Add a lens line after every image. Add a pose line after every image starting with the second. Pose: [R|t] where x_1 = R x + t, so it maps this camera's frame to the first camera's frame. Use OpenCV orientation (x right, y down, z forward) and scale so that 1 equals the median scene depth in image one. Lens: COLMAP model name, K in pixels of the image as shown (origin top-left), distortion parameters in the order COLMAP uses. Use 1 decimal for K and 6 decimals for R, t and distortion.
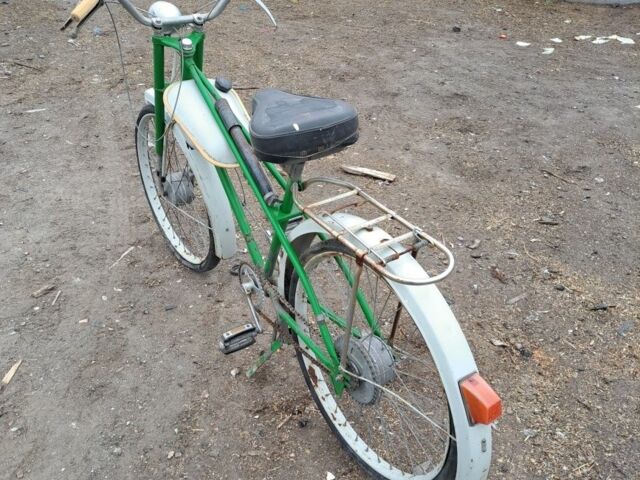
lens RADIAL K [[593.1, 0, 321.9], [0, 593.1, 255.6], [0, 0, 1]] dist [0.099732, -0.132019]
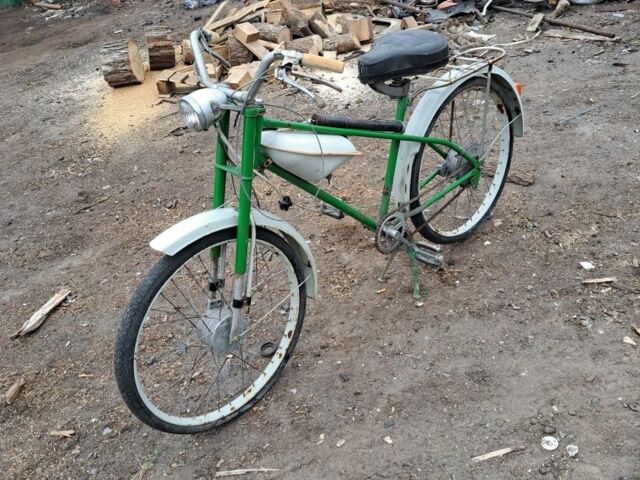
lens RADIAL K [[593.1, 0, 321.9], [0, 593.1, 255.6], [0, 0, 1]] dist [0.099732, -0.132019]
pose [[-0.139697, -0.543010, 0.828025, -0.928764], [0.672306, 0.561919, 0.481925, -0.490896], [-0.726973, 0.624009, 0.286571, 0.672204]]
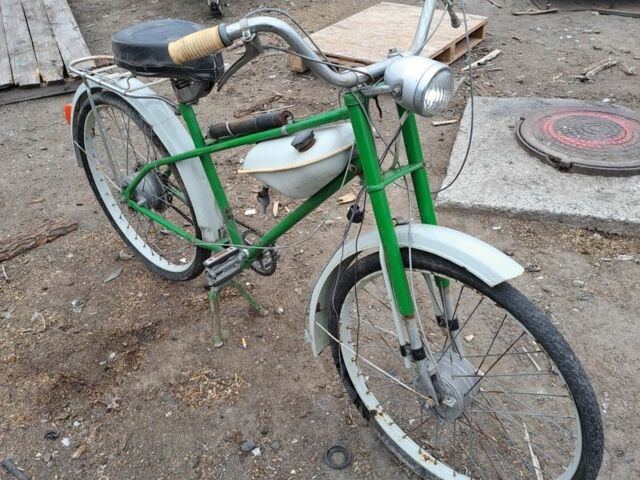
lens RADIAL K [[593.1, 0, 321.9], [0, 593.1, 255.6], [0, 0, 1]] dist [0.099732, -0.132019]
pose [[-0.976747, 0.127076, -0.172674, -0.046640], [-0.116917, 0.359385, 0.925836, -0.722599], [0.179708, 0.924497, -0.336171, 1.144938]]
